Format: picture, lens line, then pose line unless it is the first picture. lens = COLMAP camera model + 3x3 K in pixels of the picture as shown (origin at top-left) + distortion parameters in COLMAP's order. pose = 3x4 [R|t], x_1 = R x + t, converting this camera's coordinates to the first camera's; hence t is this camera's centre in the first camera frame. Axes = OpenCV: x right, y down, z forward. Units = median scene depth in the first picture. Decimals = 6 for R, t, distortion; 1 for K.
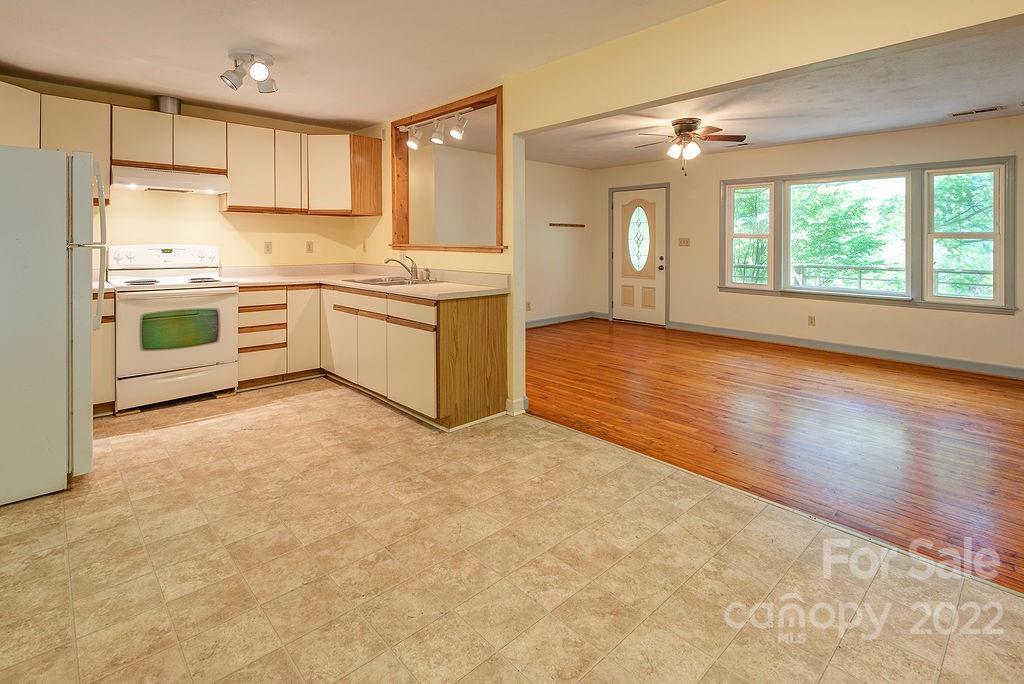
lens RADIAL K [[496.7, 0, 517.4], [0, 496.7, 247.2], [0, 0, 1]] dist [0.032531, -0.019619]
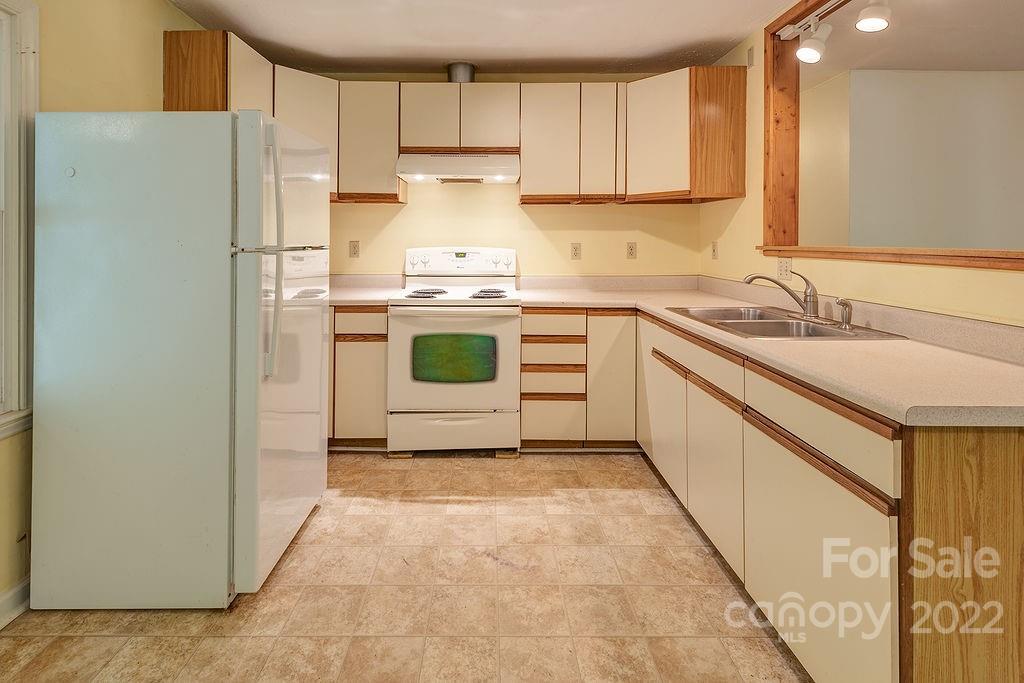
lens RADIAL K [[495.0, 0, 490.7], [0, 495.0, 246.2], [0, 0, 1]] dist [0.034107, -0.015846]
pose [[0.723569, 0.001511, -0.690250, -0.099985], [-0.004258, 0.999988, -0.002275, -0.004561], [0.690239, 0.004585, 0.723567, 0.444483]]
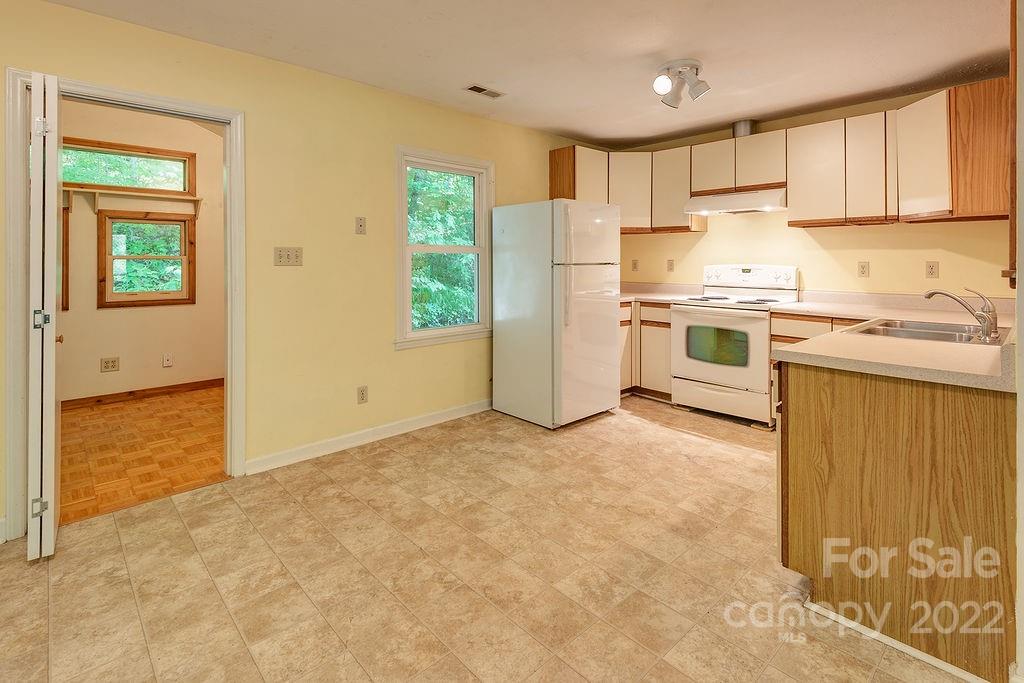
lens RADIAL K [[492.0, 0, 514.0], [0, 492.0, 265.4], [0, 0, 1]] dist [0.034715, -0.018571]
pose [[-0.008409, 0.005895, -0.999947, 0.324100], [-0.010890, 0.999923, 0.005987, -0.004124], [0.999905, 0.010940, -0.008345, 0.529133]]
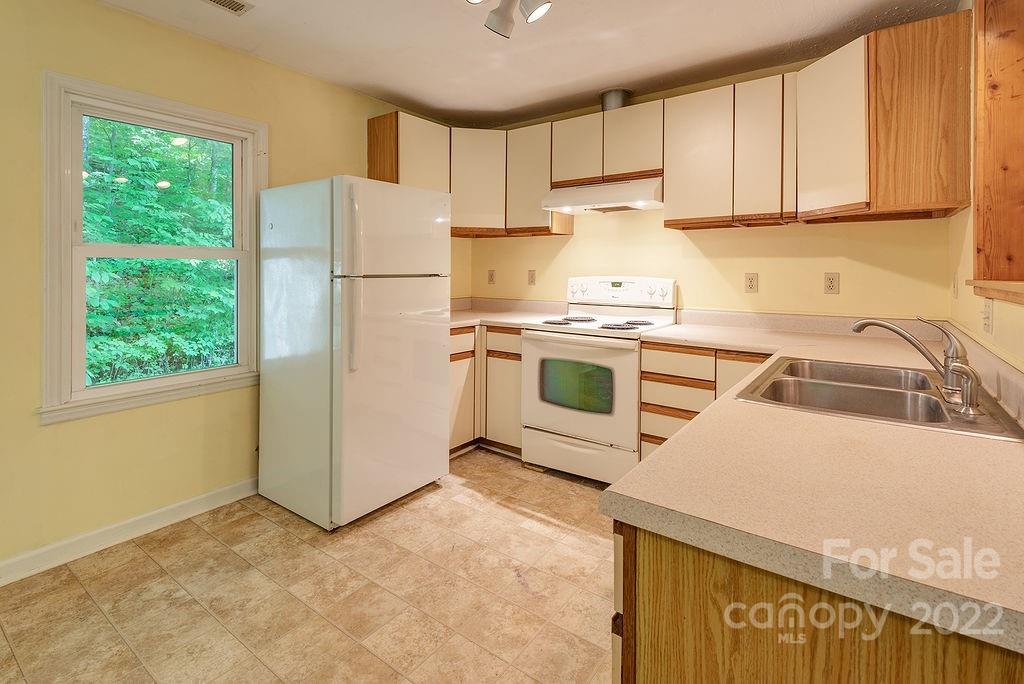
lens RADIAL K [[487.6, 0, 510.4], [0, 487.6, 273.0], [0, 0, 1]] dist [0.023606, -0.001302]
pose [[0.171579, 0.002866, -0.985166, 0.050989], [-0.012455, 0.999922, 0.000740, -0.008811], [0.985092, 0.012144, 0.171602, 0.692737]]
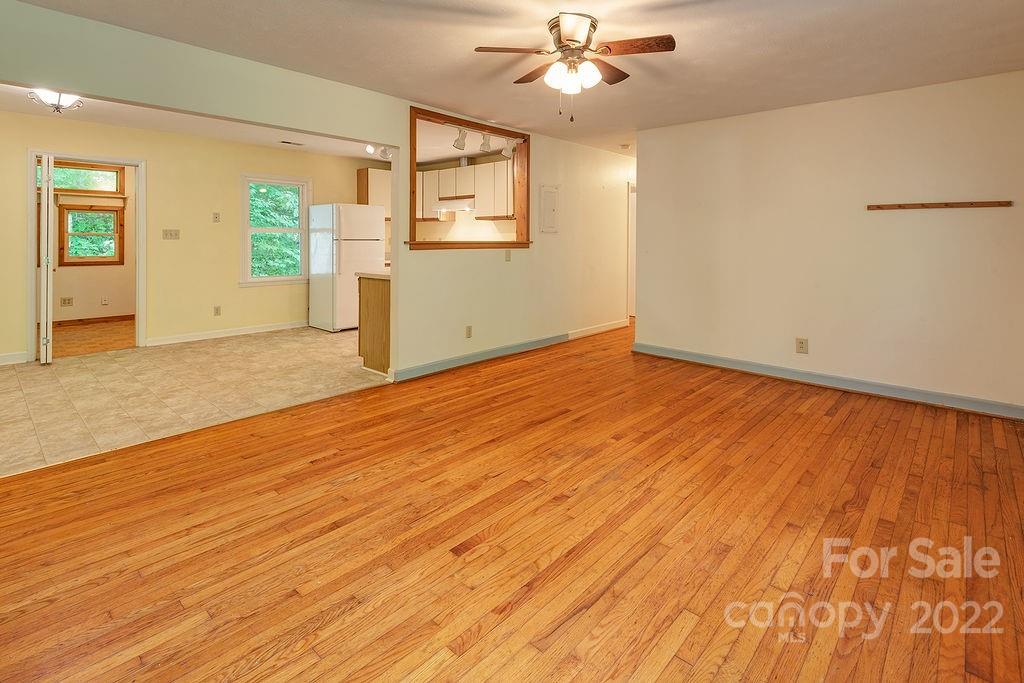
lens RADIAL K [[496.7, 0, 517.4], [0, 496.7, 246.7], [0, 0, 1]] dist [0.032531, -0.019619]
pose [[0.067115, 0.010340, -0.997692, 1.054443], [-0.016795, 0.999816, 0.009233, -0.004626], [0.997604, 0.016137, 0.067276, 1.055316]]
